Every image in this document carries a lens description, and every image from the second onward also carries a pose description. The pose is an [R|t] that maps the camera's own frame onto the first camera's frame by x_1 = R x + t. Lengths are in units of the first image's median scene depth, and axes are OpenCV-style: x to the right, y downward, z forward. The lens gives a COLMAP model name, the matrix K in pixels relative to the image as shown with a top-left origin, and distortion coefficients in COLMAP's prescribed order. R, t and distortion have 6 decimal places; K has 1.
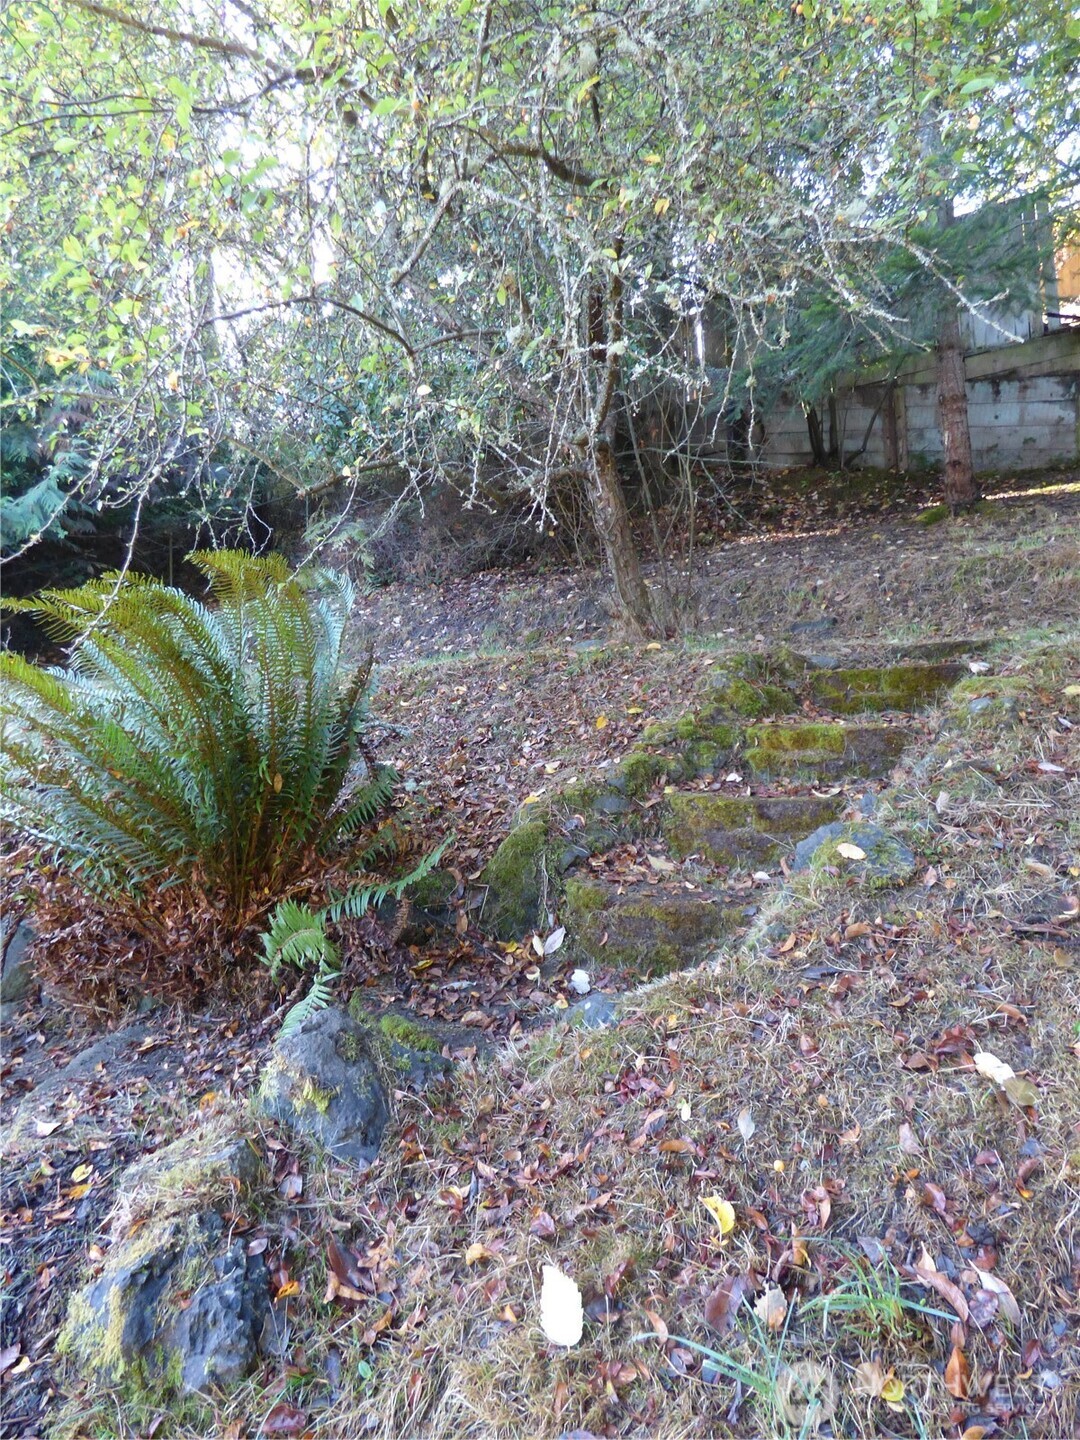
lens RADIAL K [[873.3, 0, 540.0], [0, 873.3, 720.0], [0, 0, 1]] dist [-0.009534, -0.002261]
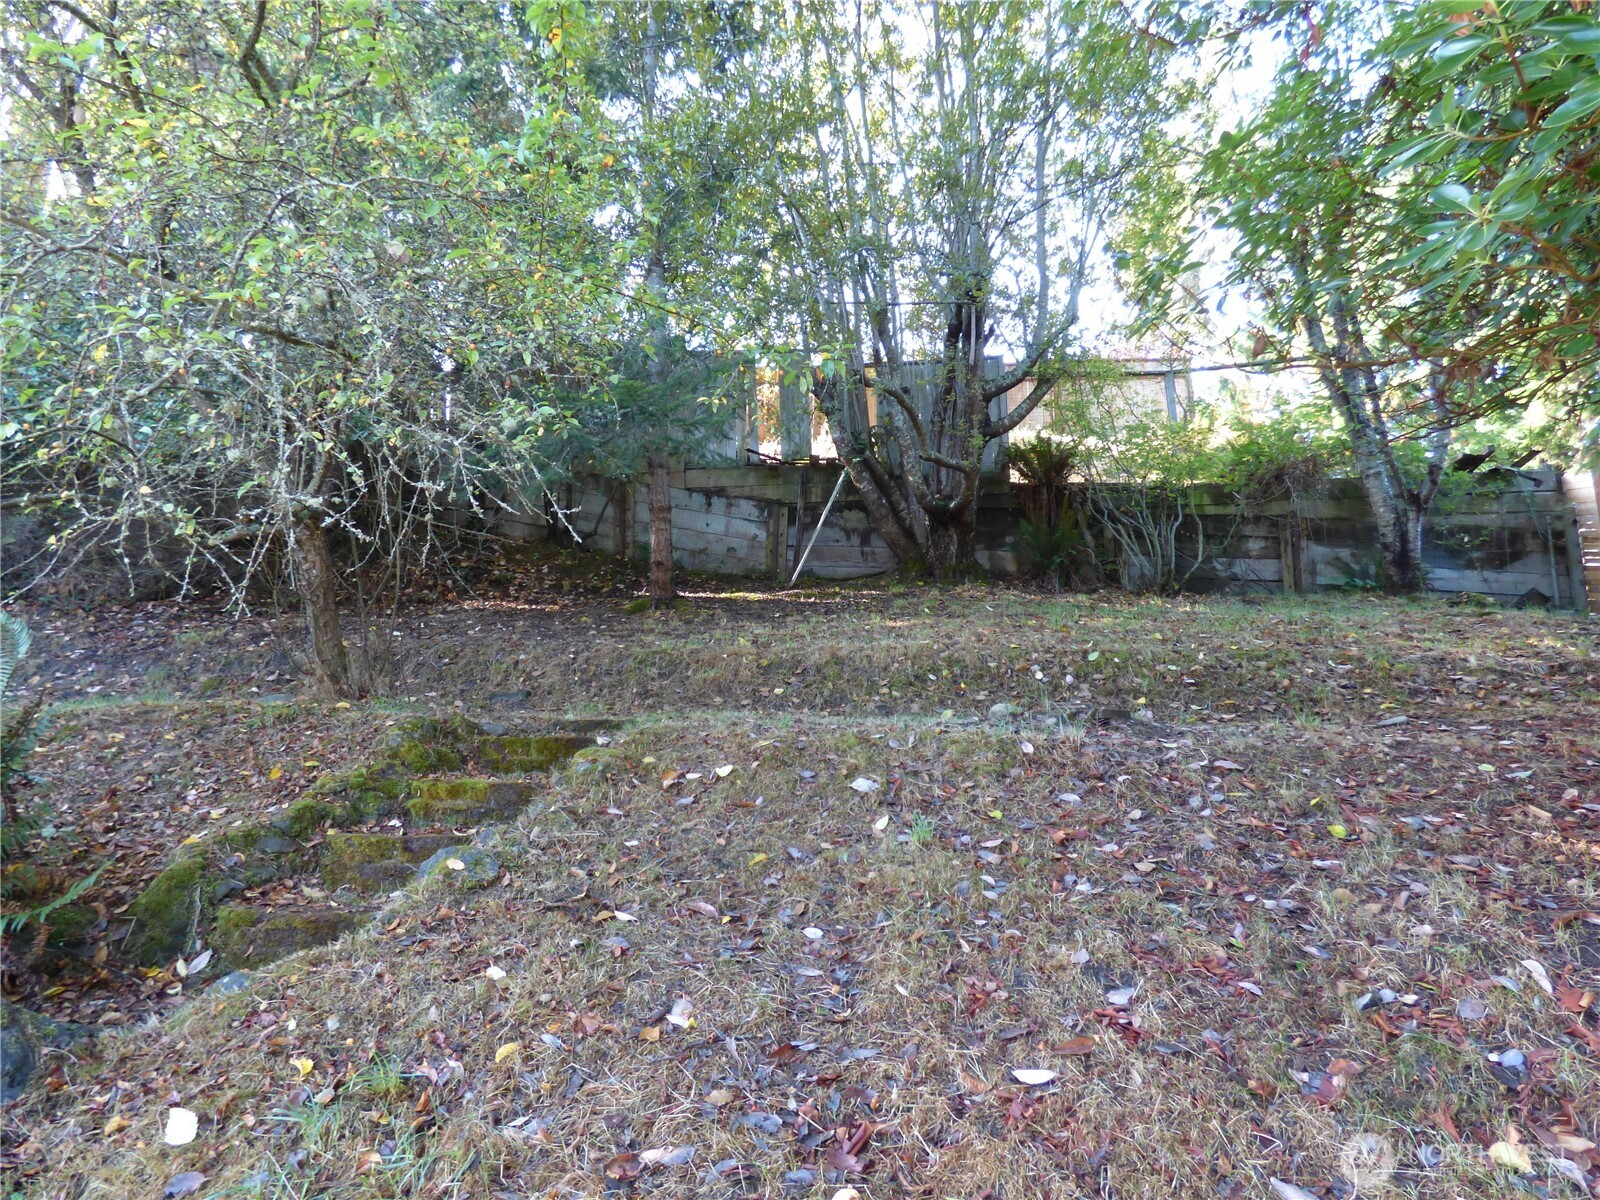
lens RADIAL K [[970.3, 0, 800.0], [0, 970.3, 600.0], [0, 0, 1]] dist [-0.009534, -0.002261]
pose [[0.854321, 0.126879, 0.504021, -0.006804], [-0.024521, 0.978505, -0.204760, 0.025474], [-0.519166, 0.162572, 0.839069, -0.432102]]
